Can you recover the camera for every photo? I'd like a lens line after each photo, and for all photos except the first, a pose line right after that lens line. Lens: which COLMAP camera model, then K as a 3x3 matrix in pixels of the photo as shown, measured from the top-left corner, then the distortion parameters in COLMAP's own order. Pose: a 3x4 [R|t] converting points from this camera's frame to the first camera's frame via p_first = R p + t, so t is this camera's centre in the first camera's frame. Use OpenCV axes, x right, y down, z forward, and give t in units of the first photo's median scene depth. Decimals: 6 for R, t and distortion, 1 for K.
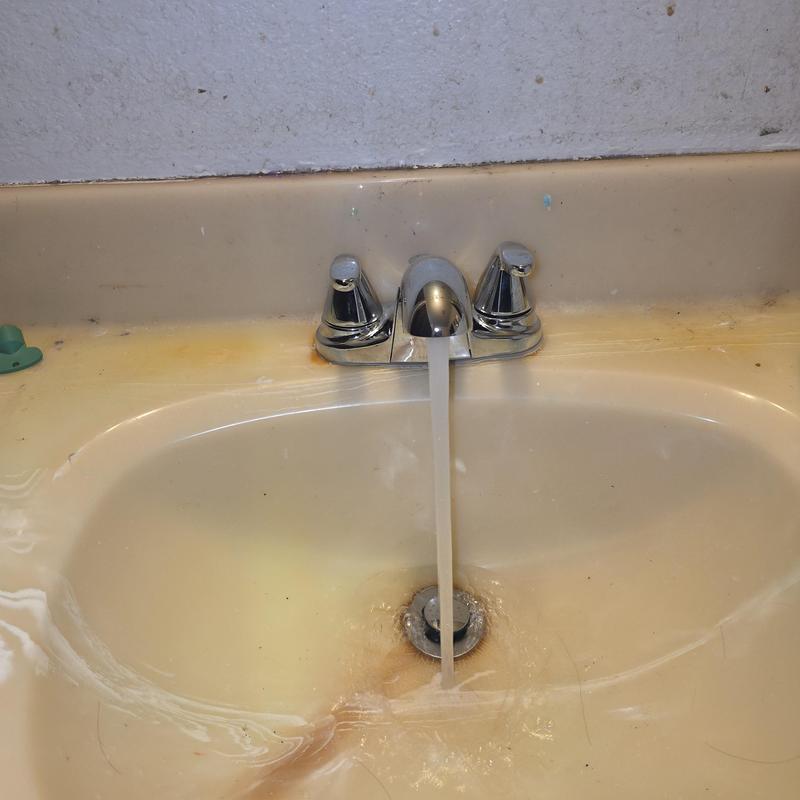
lens RADIAL K [[815.4, 0, 416.6], [0, 815.4, 400.6], [0, 0, 1]] dist [0.042886, -0.050098]
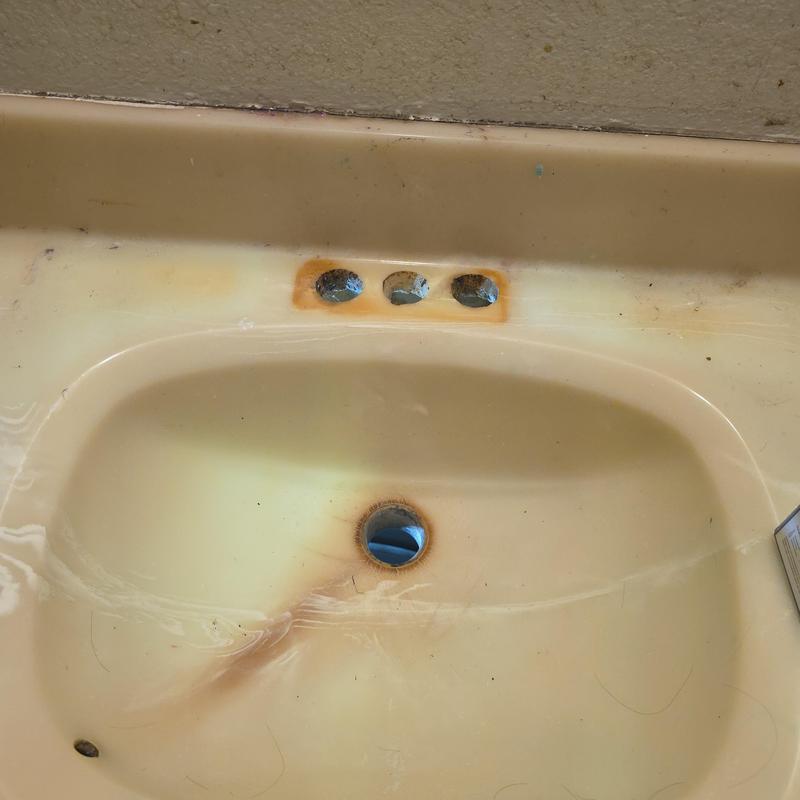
lens RADIAL K [[815.4, 0, 416.6], [0, 815.4, 400.6], [0, 0, 1]] dist [0.042886, -0.050098]
pose [[0.993879, 0.107434, 0.025721, 0.016399], [-0.110189, 0.947511, 0.300137, -0.272292], [0.007874, -0.301134, 0.953549, -0.037223]]
